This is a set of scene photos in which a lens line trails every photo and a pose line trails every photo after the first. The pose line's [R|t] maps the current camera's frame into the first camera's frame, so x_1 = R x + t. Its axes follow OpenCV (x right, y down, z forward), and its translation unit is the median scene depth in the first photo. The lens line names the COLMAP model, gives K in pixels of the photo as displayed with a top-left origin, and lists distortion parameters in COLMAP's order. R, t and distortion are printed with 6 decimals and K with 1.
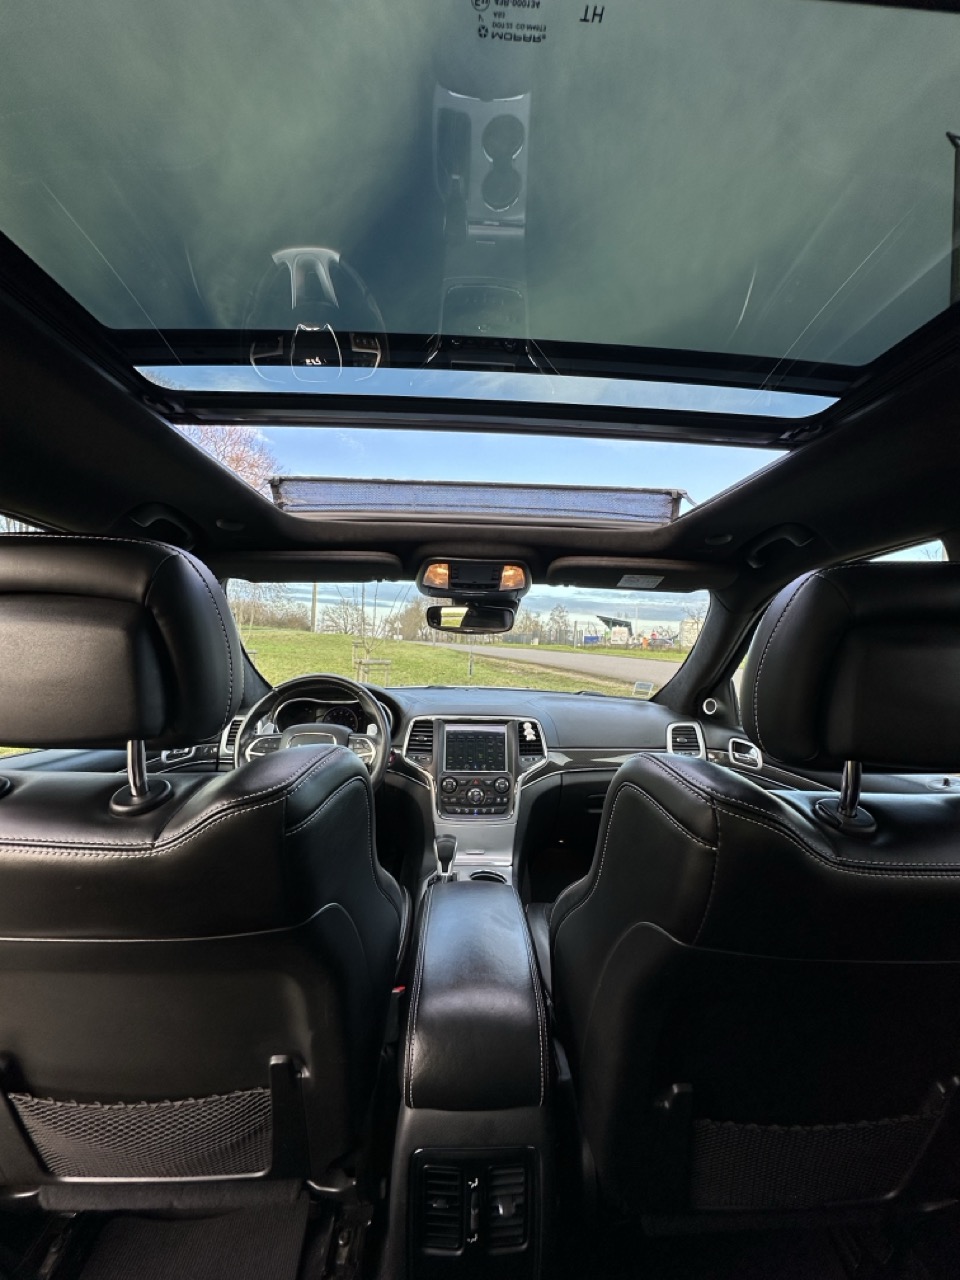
lens RADIAL K [[500.8, 0, 480.0], [0, 500.8, 640.0], [0, 0, 1]] dist [0.000735, 0.000008]
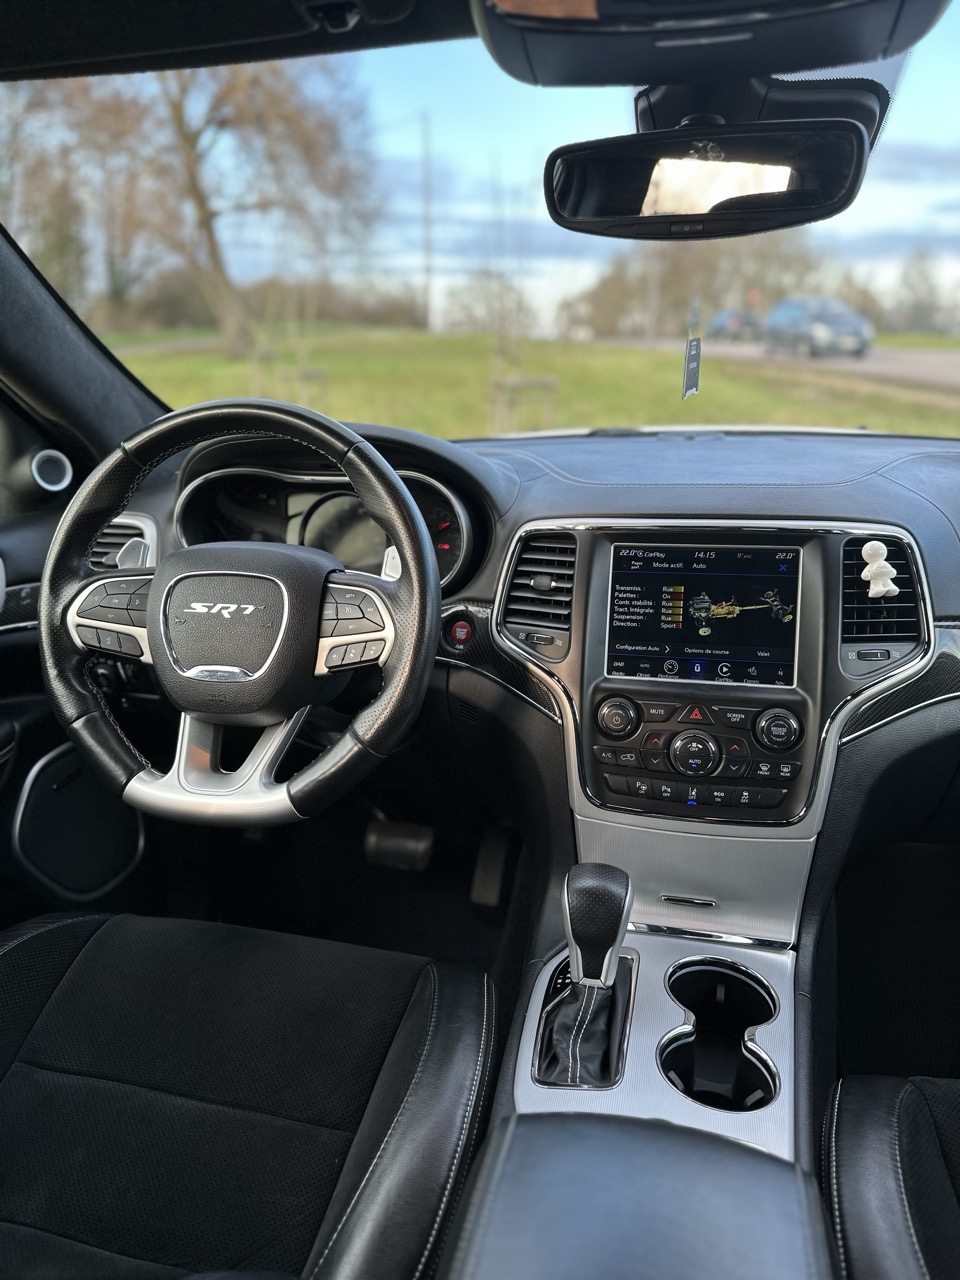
lens RADIAL K [[887.1, 0, 480.0], [0, 887.1, 640.0], [0, 0, 1]] dist [0.117131, -0.215181]
pose [[0.962106, 0.042219, -0.269389, 0.011403], [0.045299, 0.949466, 0.310585, 0.039456], [0.268888, -0.311019, 0.911574, 0.416998]]
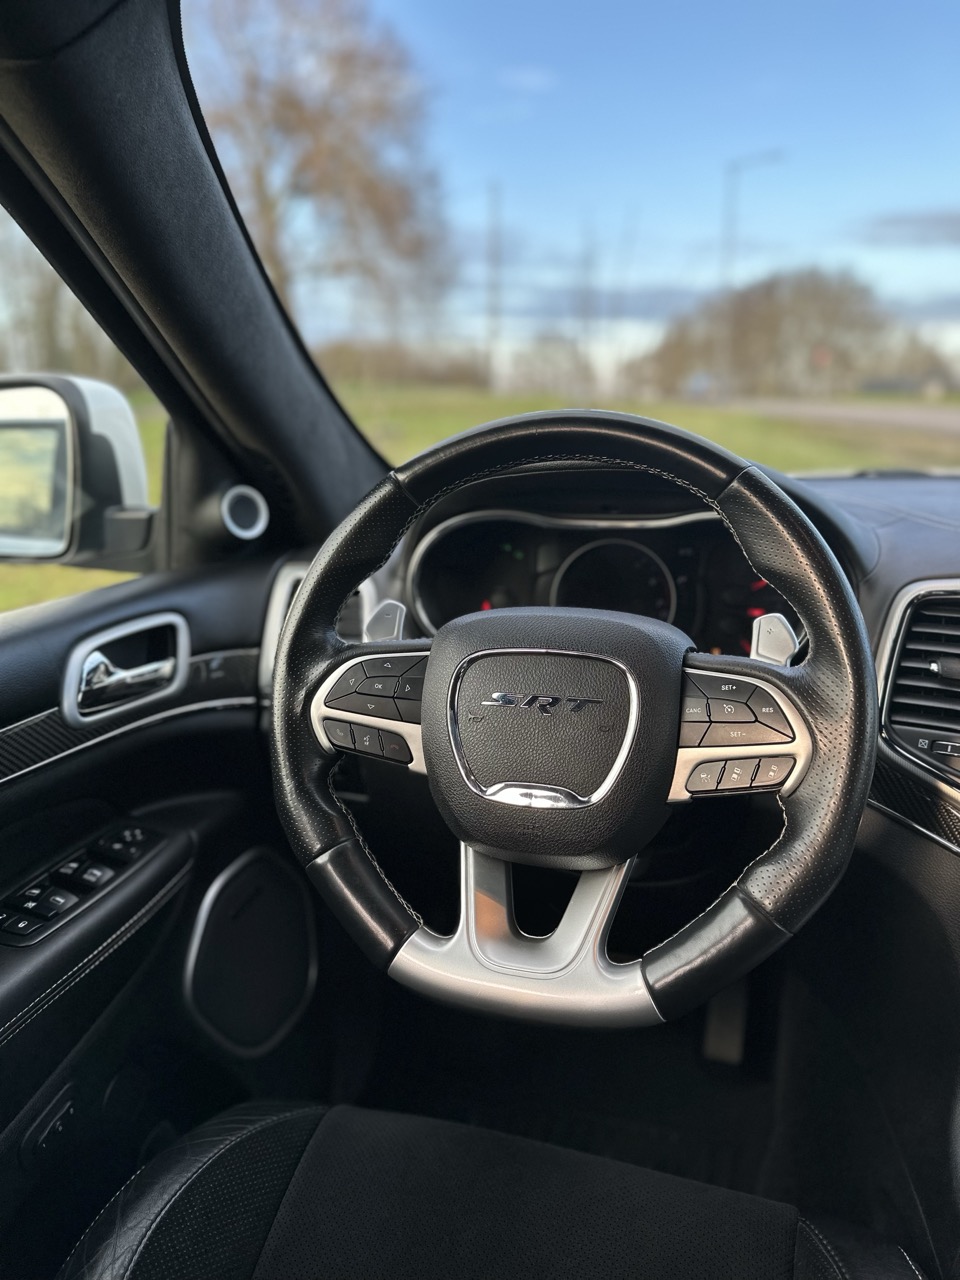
lens RADIAL K [[887.1, 0, 480.0], [0, 887.1, 640.0], [0, 0, 1]] dist [0.117131, -0.215181]
pose [[0.942906, 0.042241, -0.330369, -0.197927], [0.044015, 0.967421, 0.249317, 0.063332], [0.330138, -0.249624, 0.910328, 0.536576]]
